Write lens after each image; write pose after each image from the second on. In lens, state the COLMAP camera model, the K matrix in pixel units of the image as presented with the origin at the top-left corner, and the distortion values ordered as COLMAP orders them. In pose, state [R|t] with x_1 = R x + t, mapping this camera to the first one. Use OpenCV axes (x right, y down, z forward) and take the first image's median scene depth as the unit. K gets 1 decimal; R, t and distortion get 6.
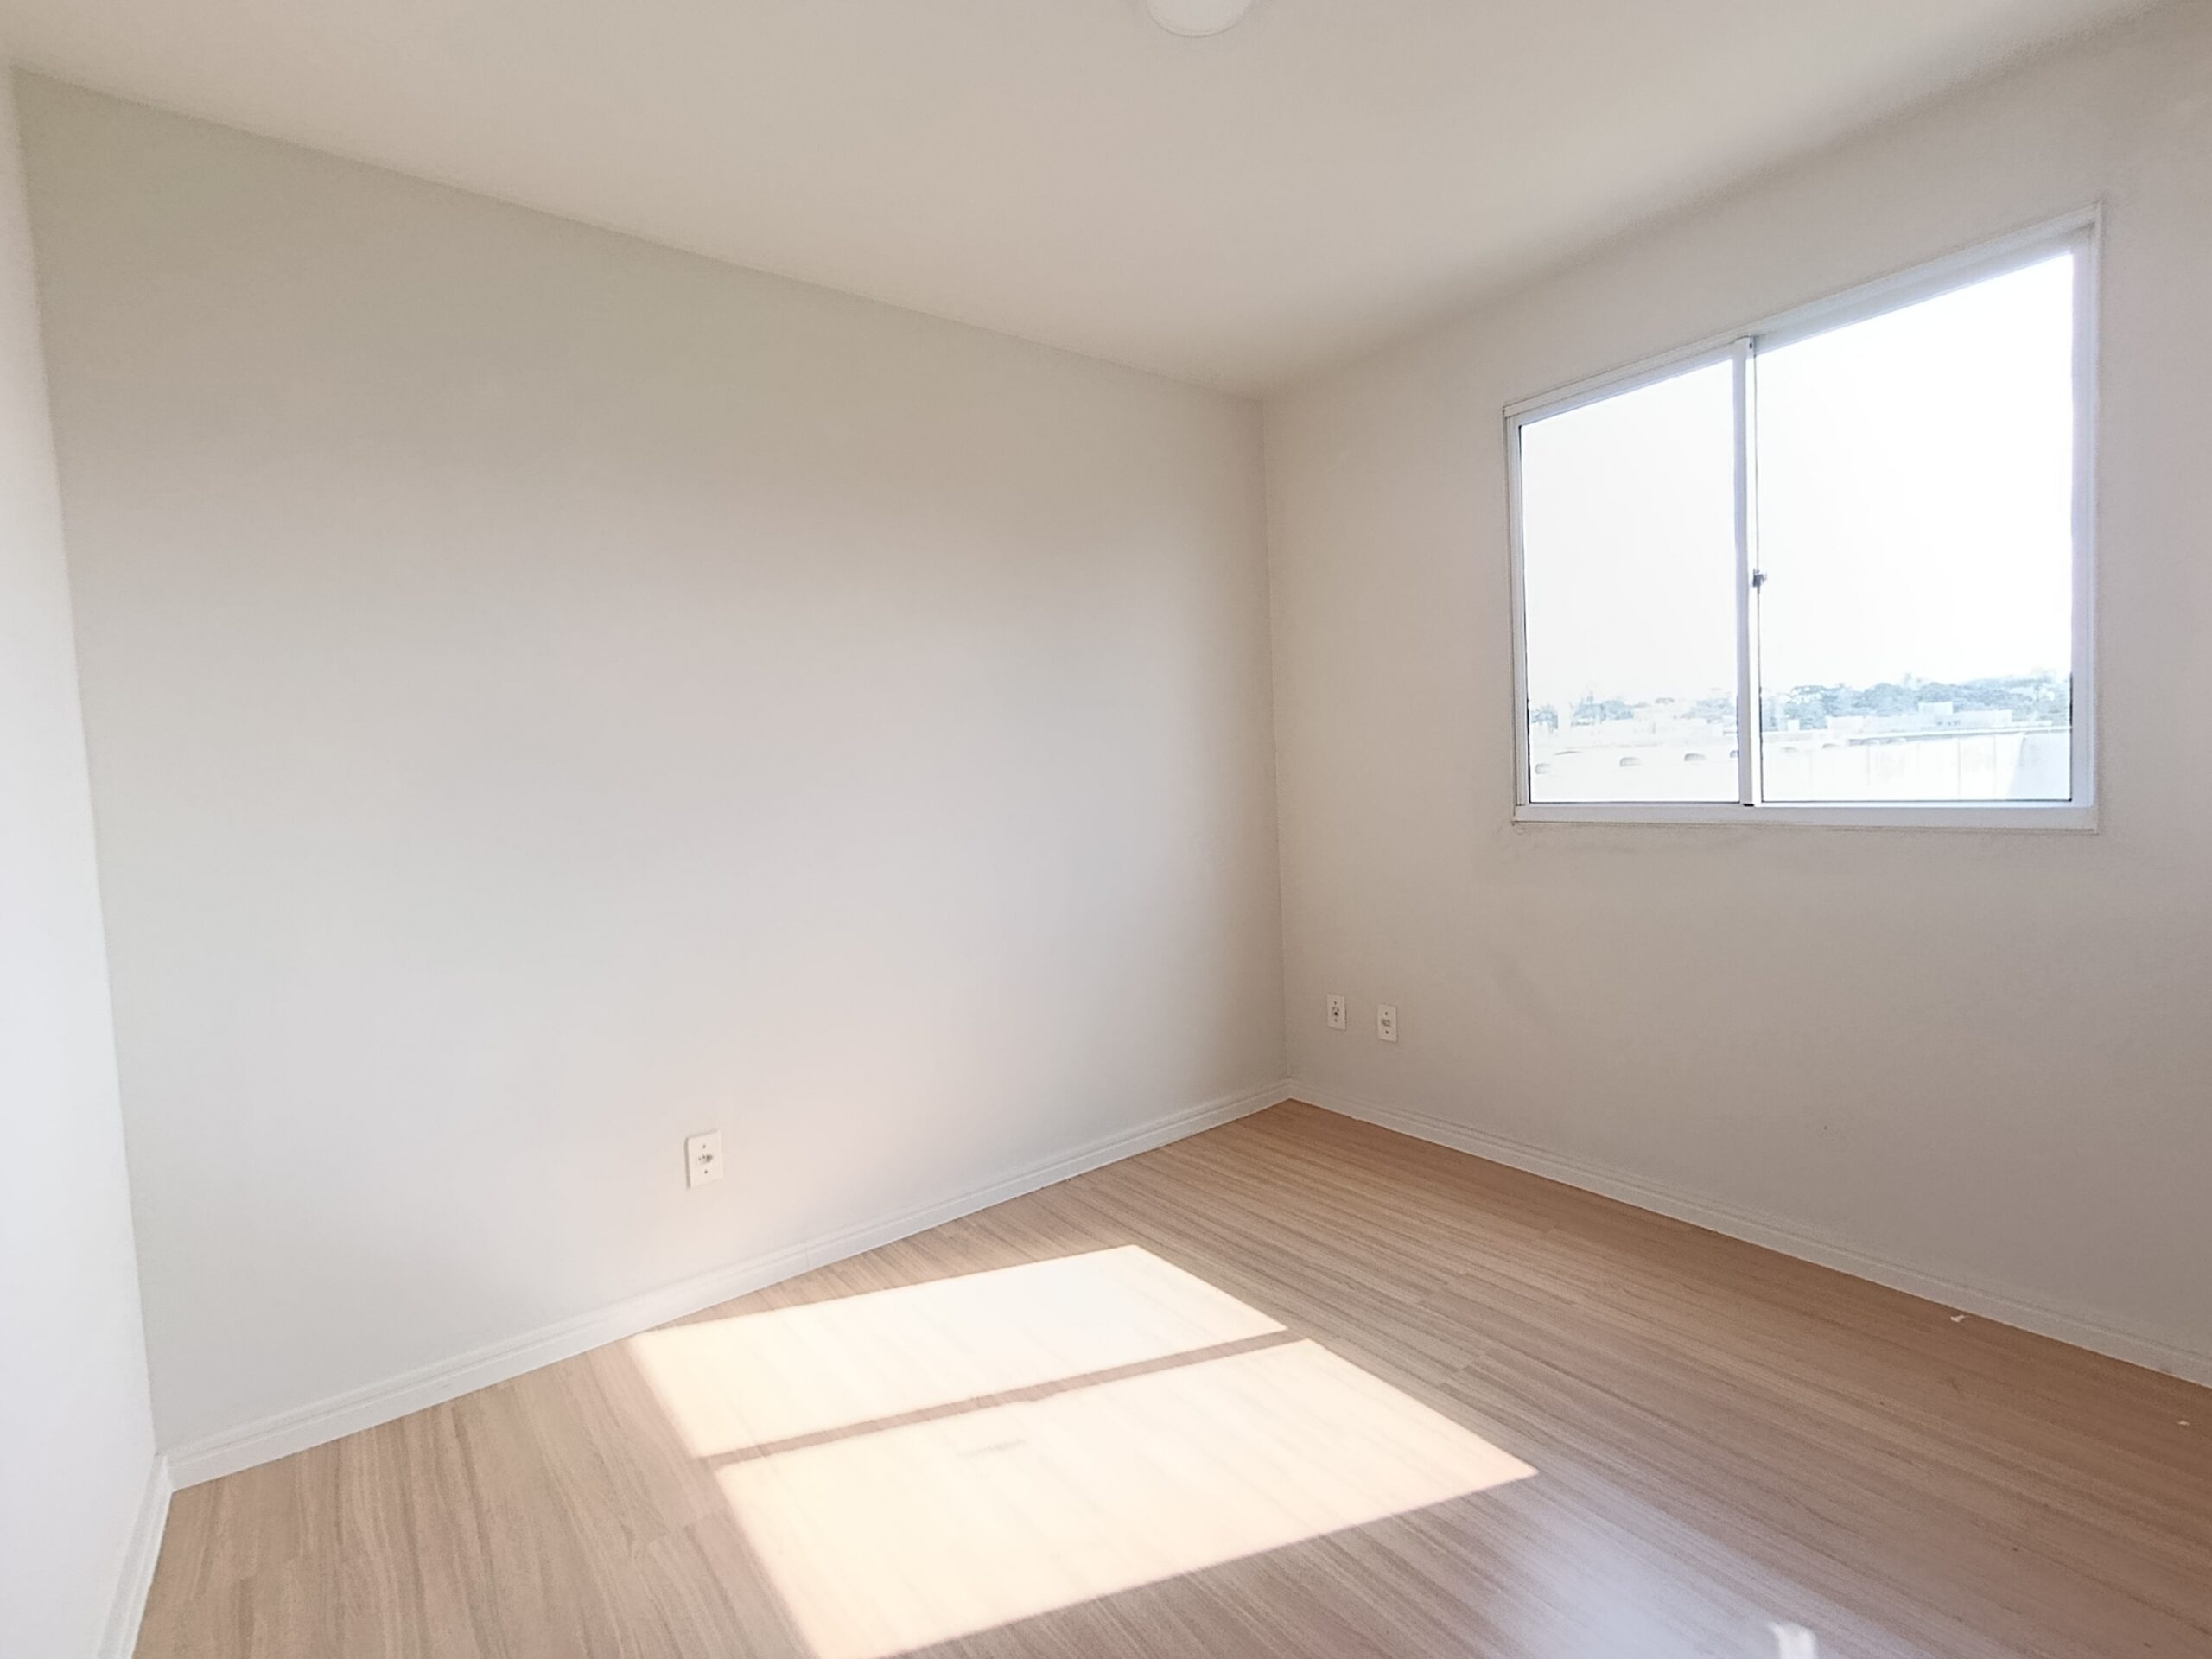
lens RADIAL K [[997.6, 0, 1107.5], [0, 997.6, 819.5], [0, 0, 1]] dist [0.004132, 0.000170]
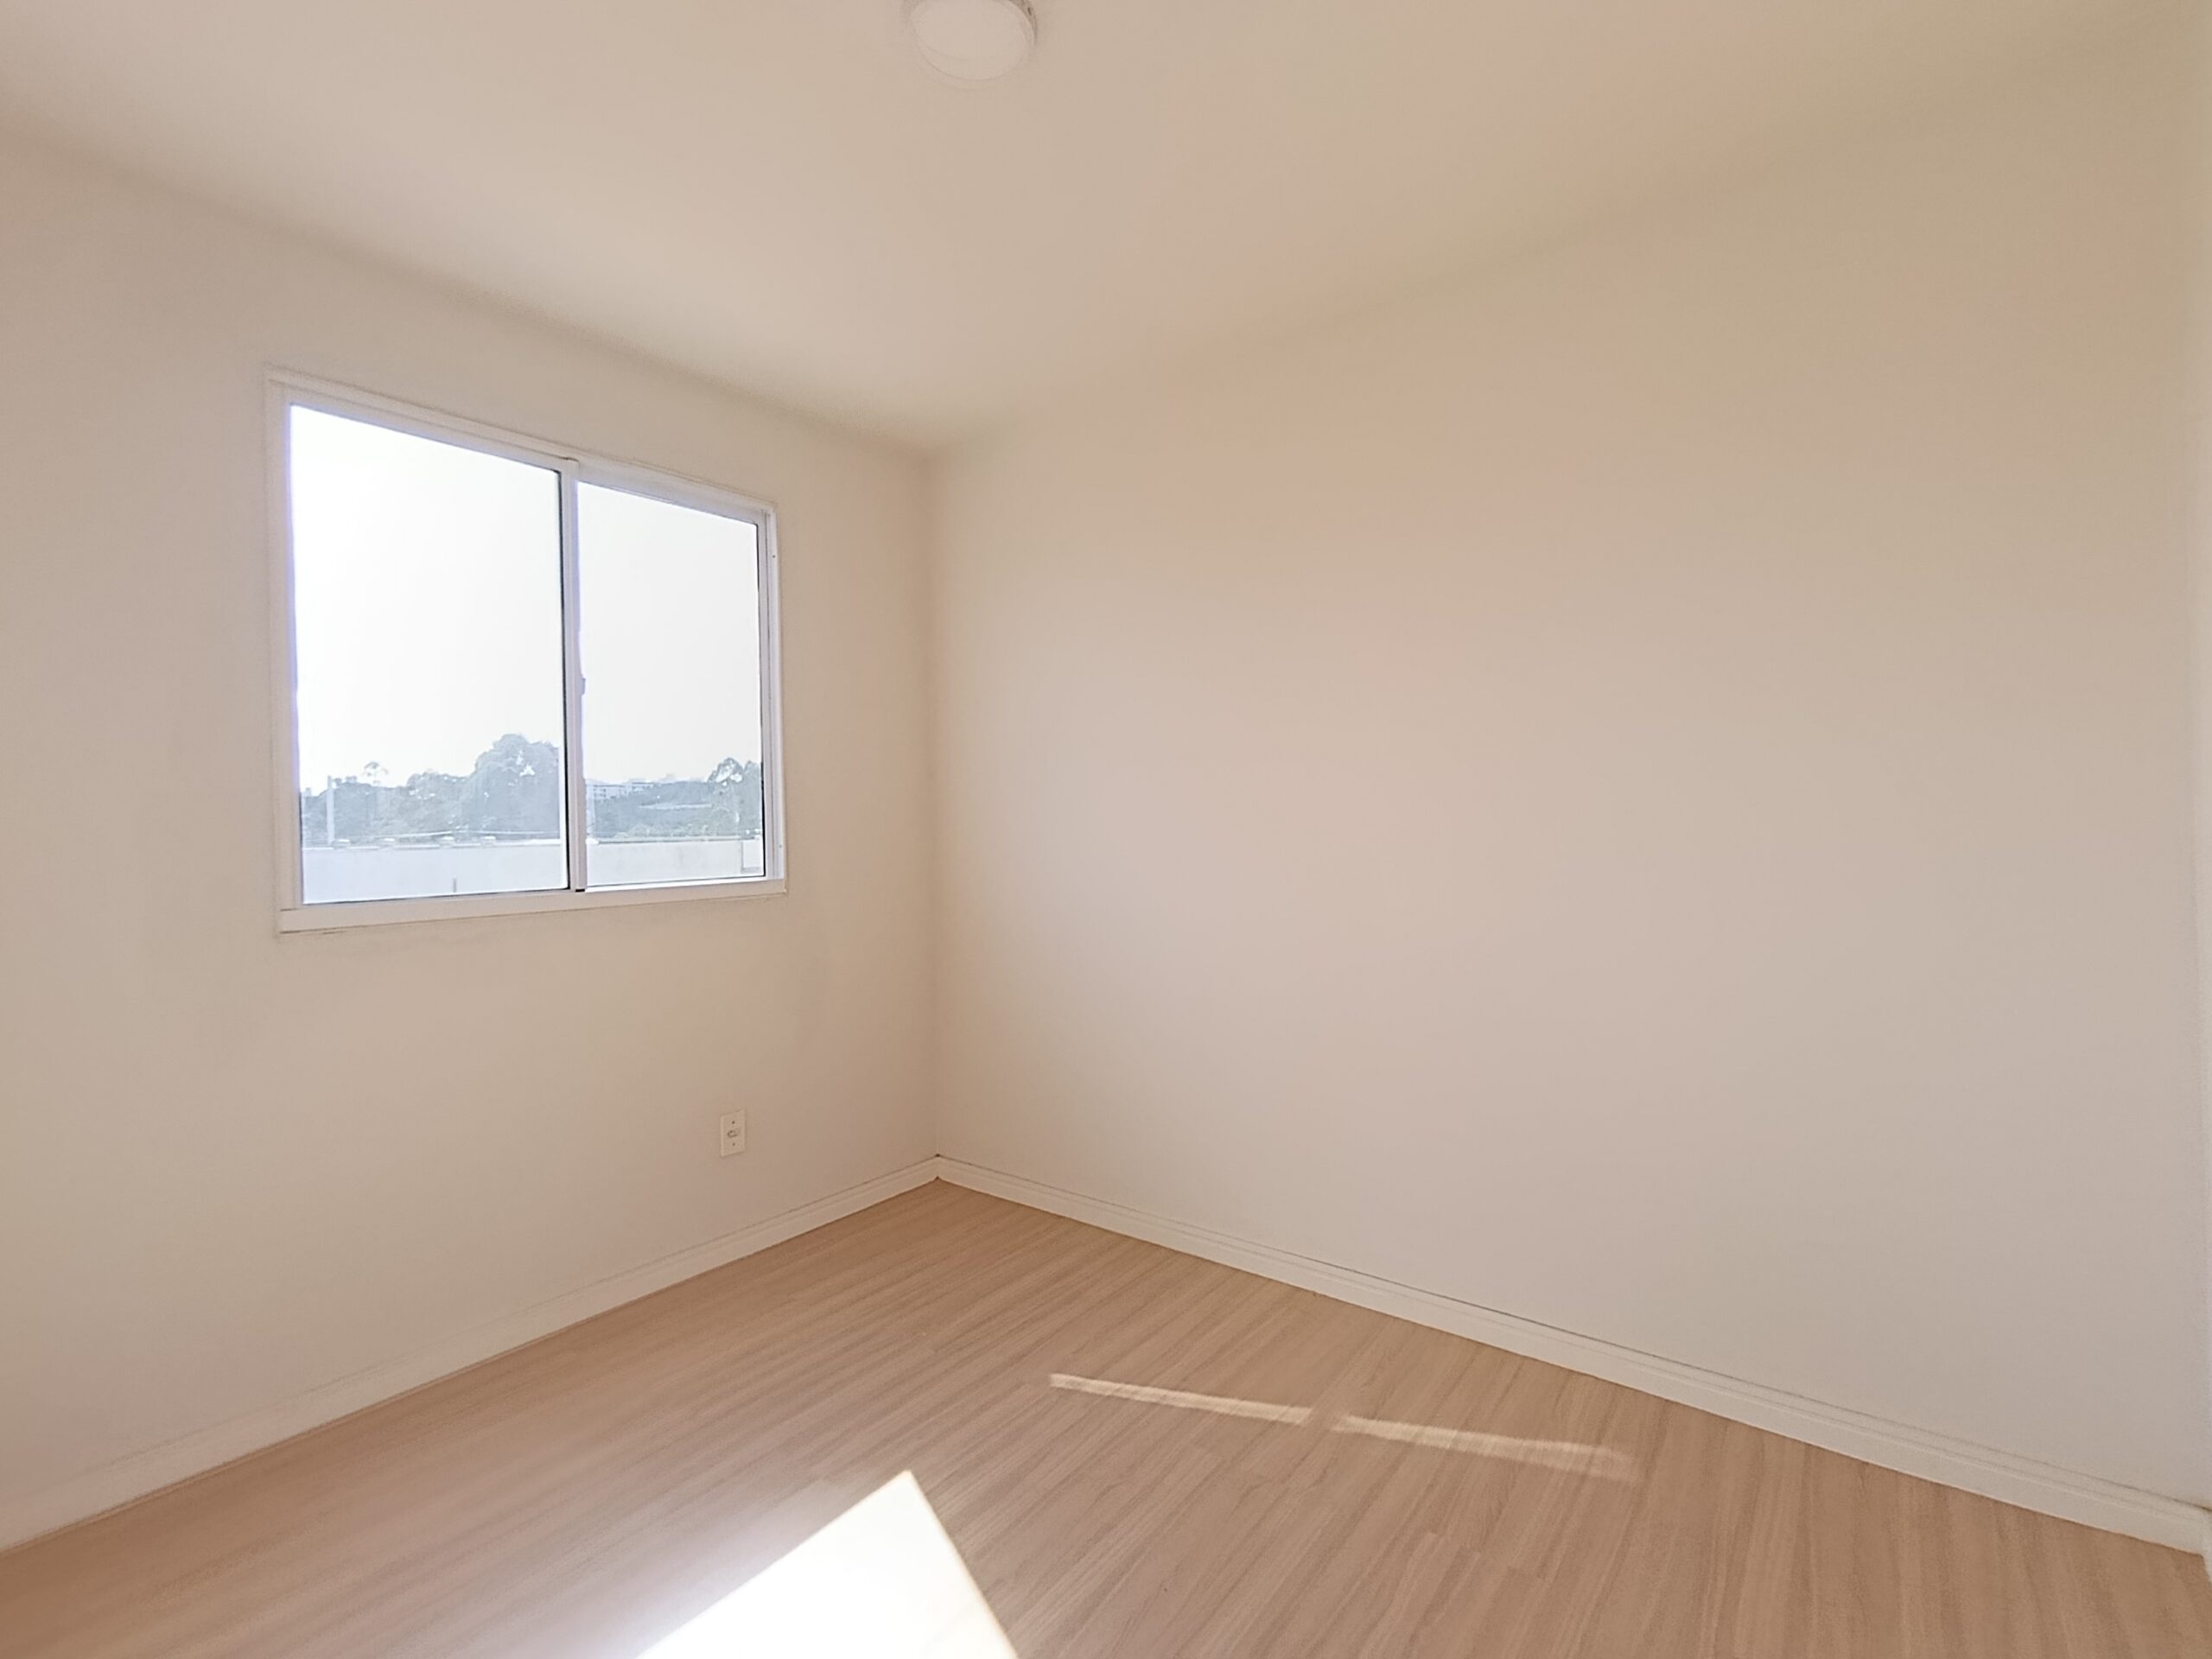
lens RADIAL K [[997.6, 0, 1107.5], [0, 997.6, 819.5], [0, 0, 1]] dist [0.004132, 0.000170]
pose [[-0.250305, 0.053149, 0.966707, -0.582314], [0.081569, 0.996100, -0.033644, -0.009434], [-0.964725, 0.070432, -0.253664, 0.800592]]
